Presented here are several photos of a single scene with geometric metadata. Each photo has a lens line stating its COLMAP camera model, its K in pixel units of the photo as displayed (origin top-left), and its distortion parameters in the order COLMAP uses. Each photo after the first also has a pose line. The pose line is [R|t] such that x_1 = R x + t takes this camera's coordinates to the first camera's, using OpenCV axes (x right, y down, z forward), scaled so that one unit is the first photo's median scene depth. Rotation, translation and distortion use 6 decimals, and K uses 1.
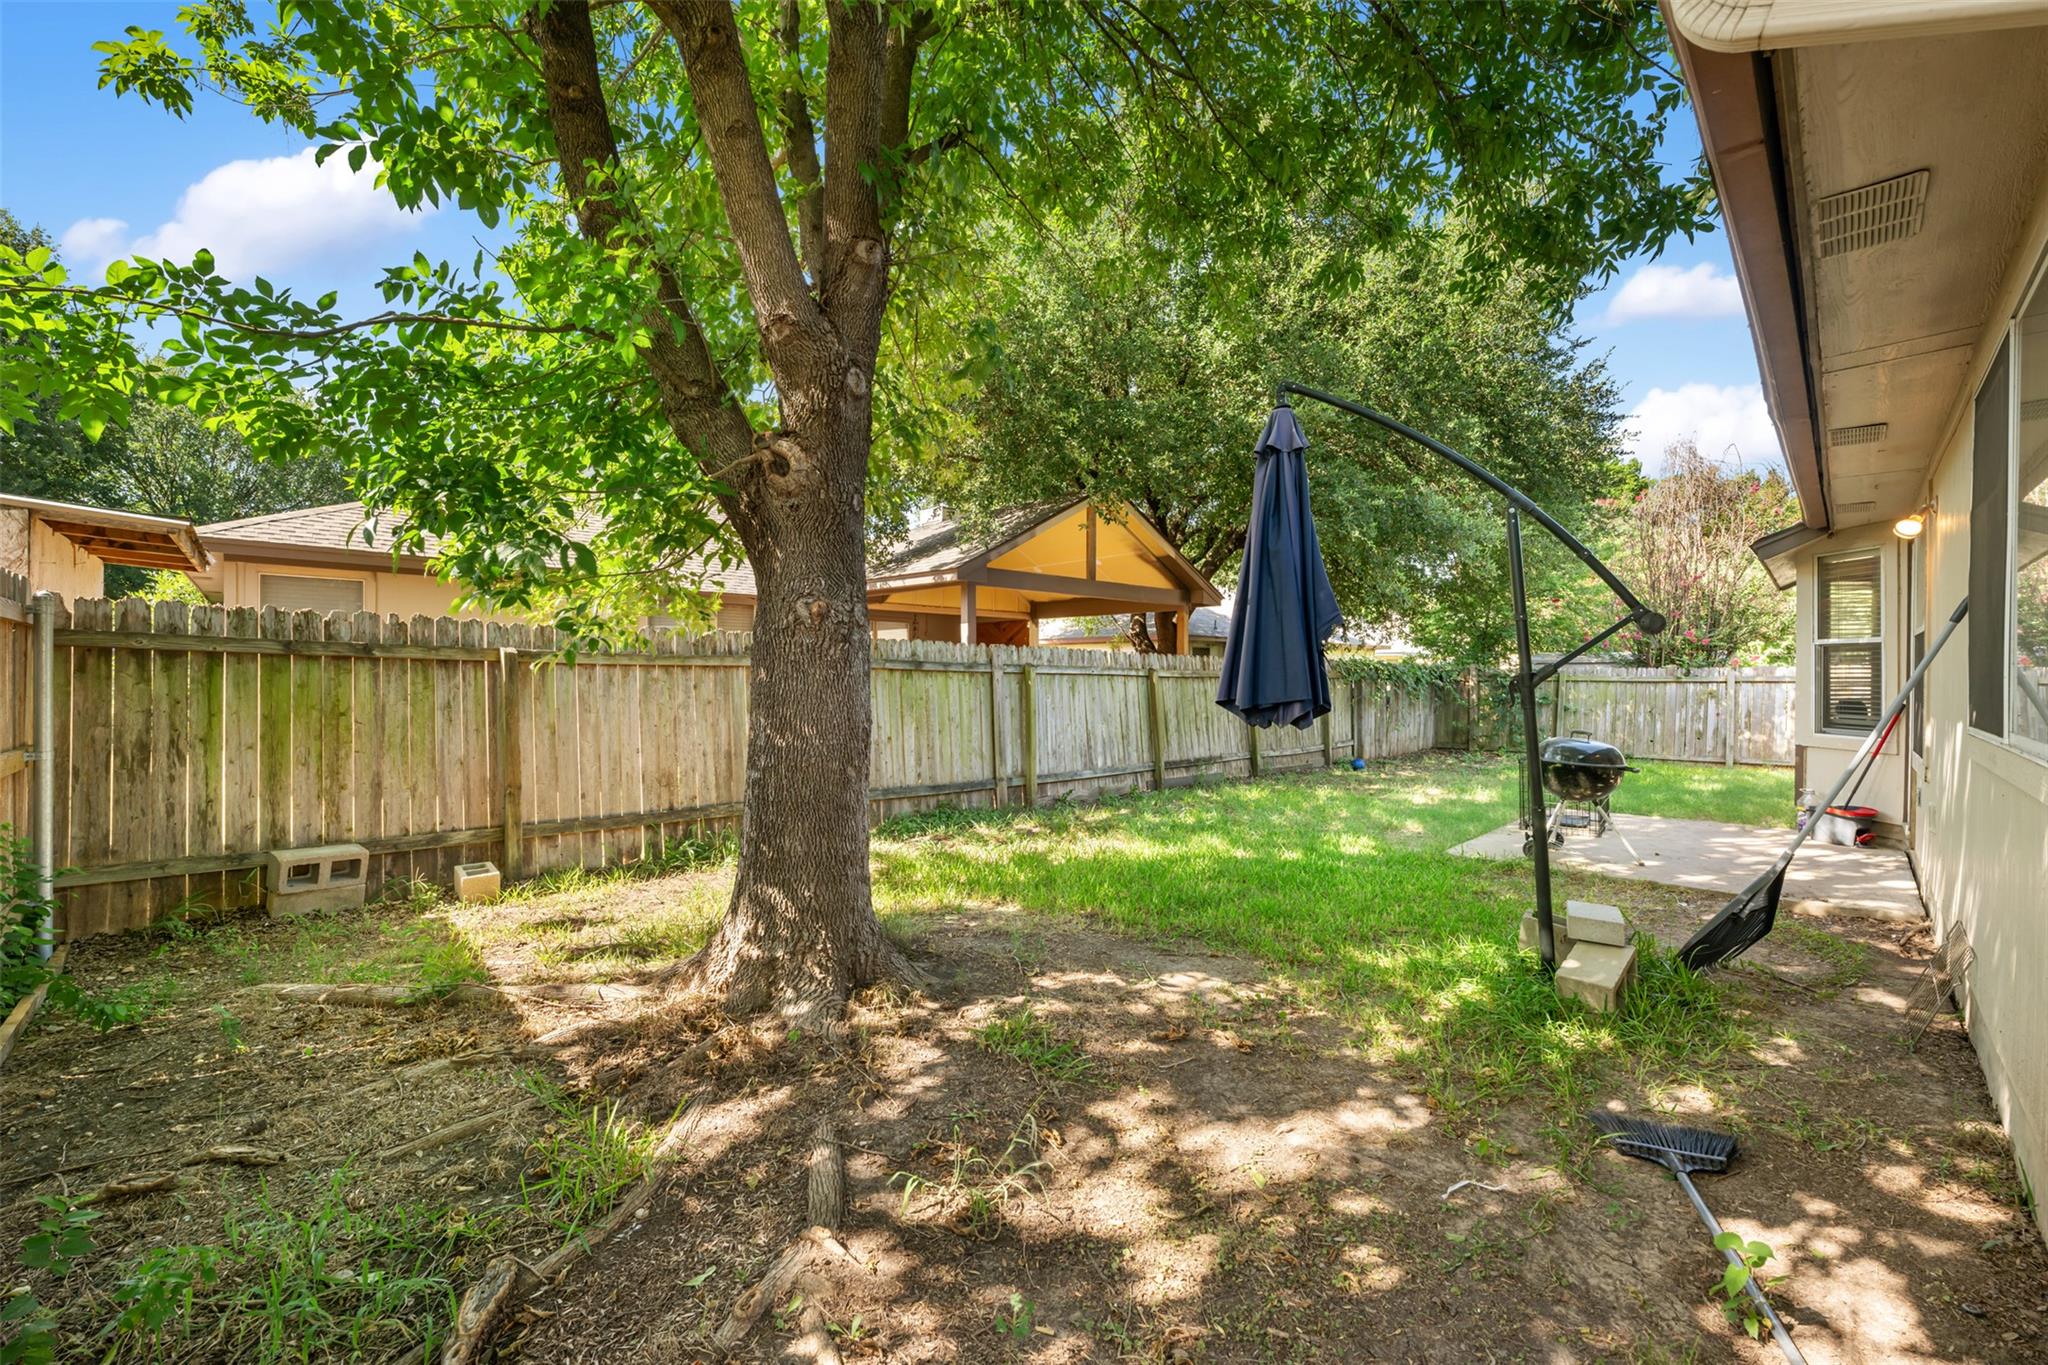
lens RADIAL K [[812.5, 0, 1021.6], [0, 812.5, 675.5], [0, 0, 1]] dist [-0.001203, -0.000043]
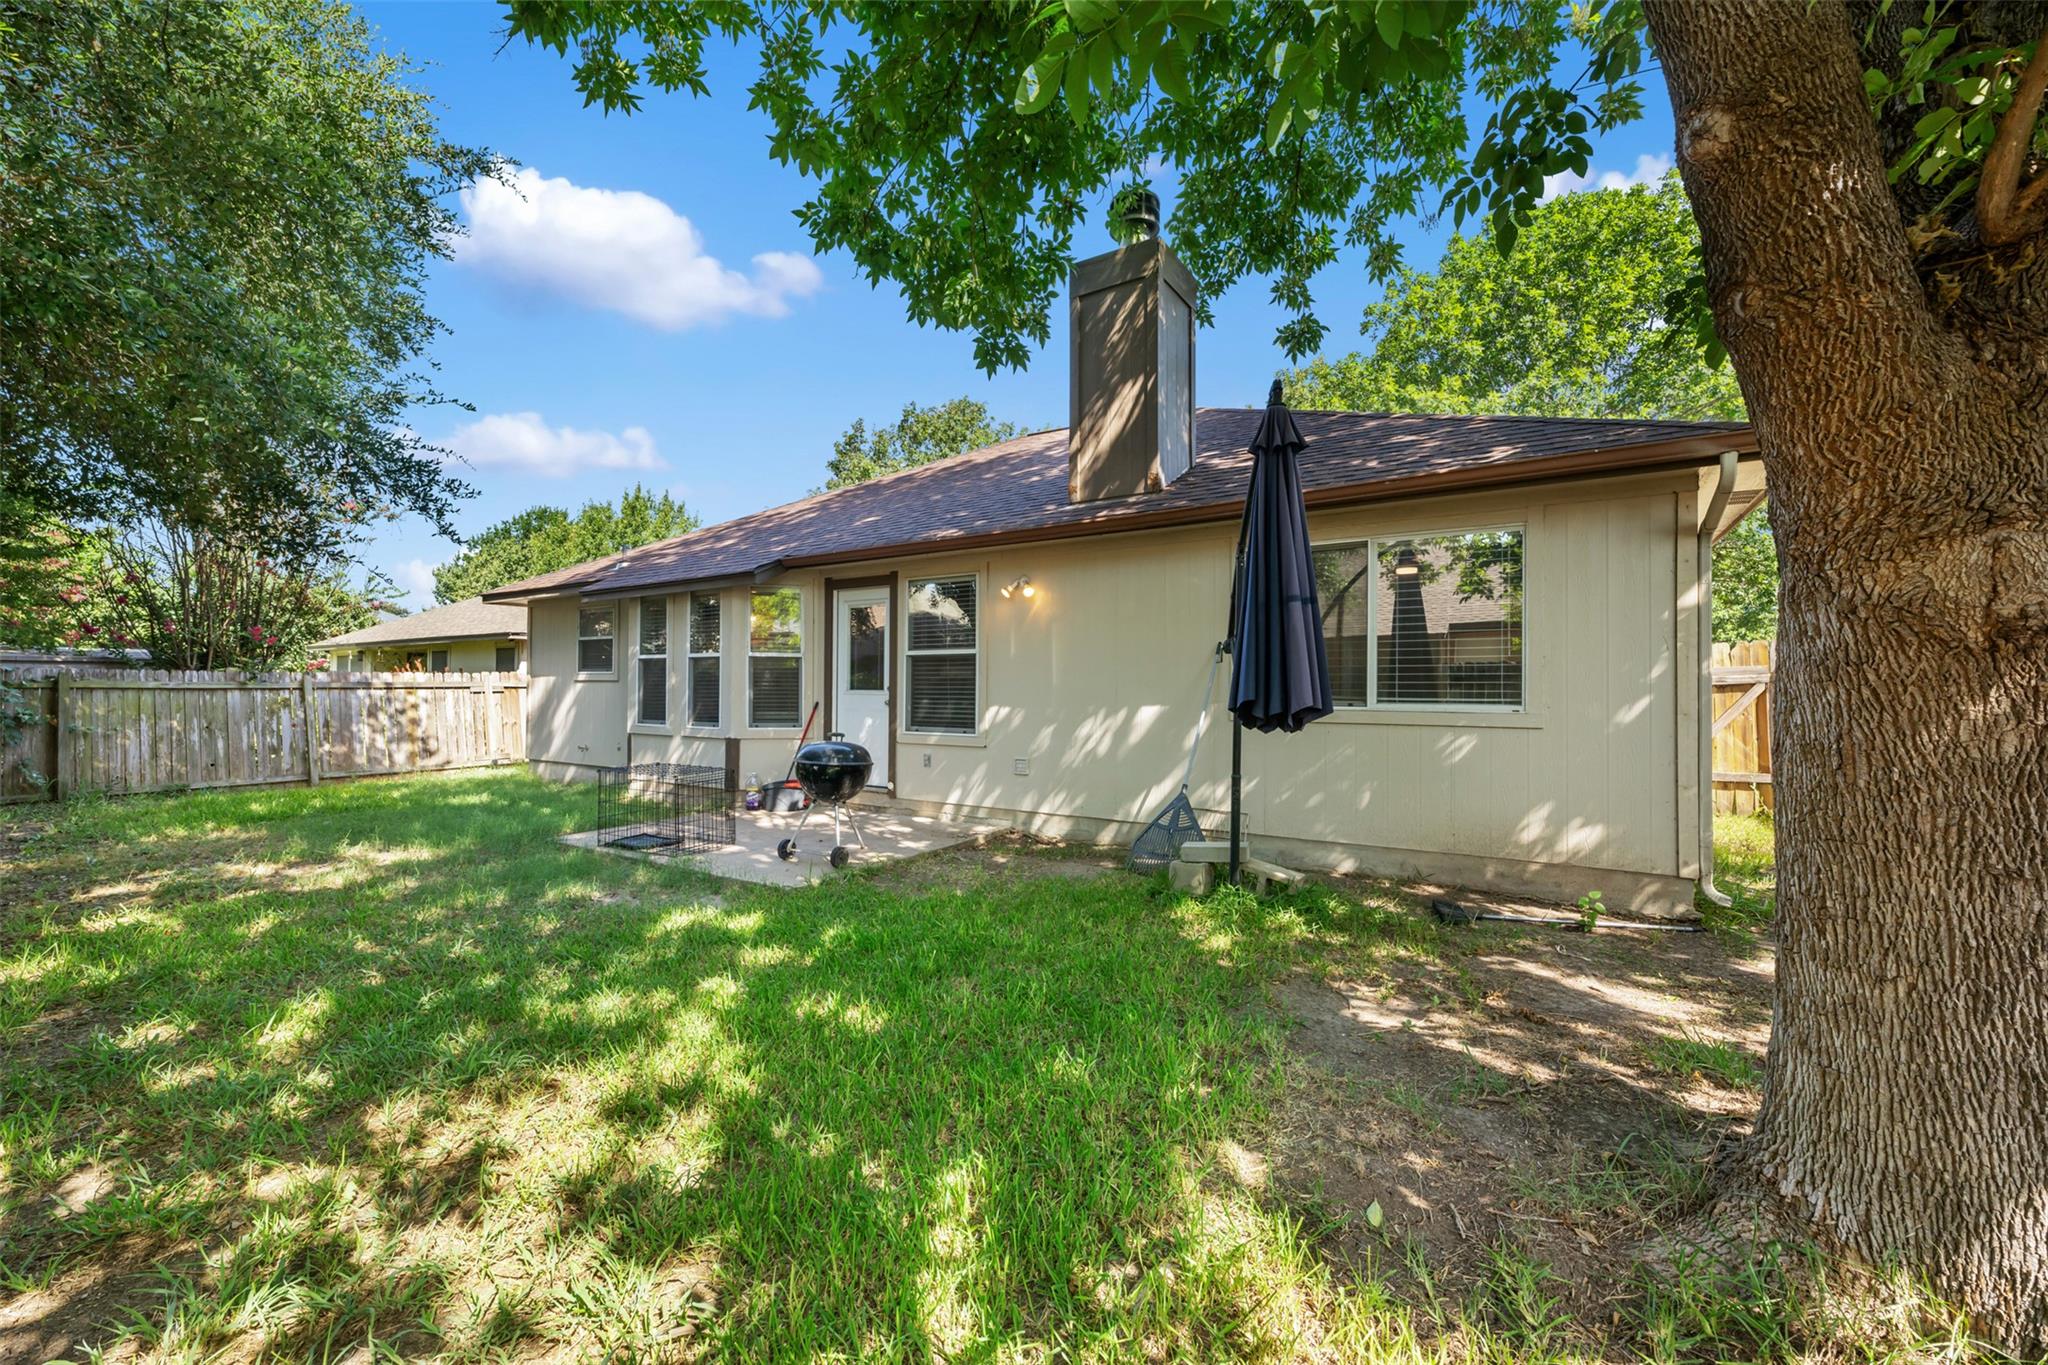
lens RADIAL K [[812.5, 0, 1024.0], [0, 812.5, 680.1], [0, 0, 1]] dist [-0.001203, -0.000043]
pose [[-0.211122, 0.003606, 0.977453, -0.582762], [0.001202, 0.999993, -0.003429, 0.011674], [-0.977459, 0.000451, -0.211125, 1.555878]]
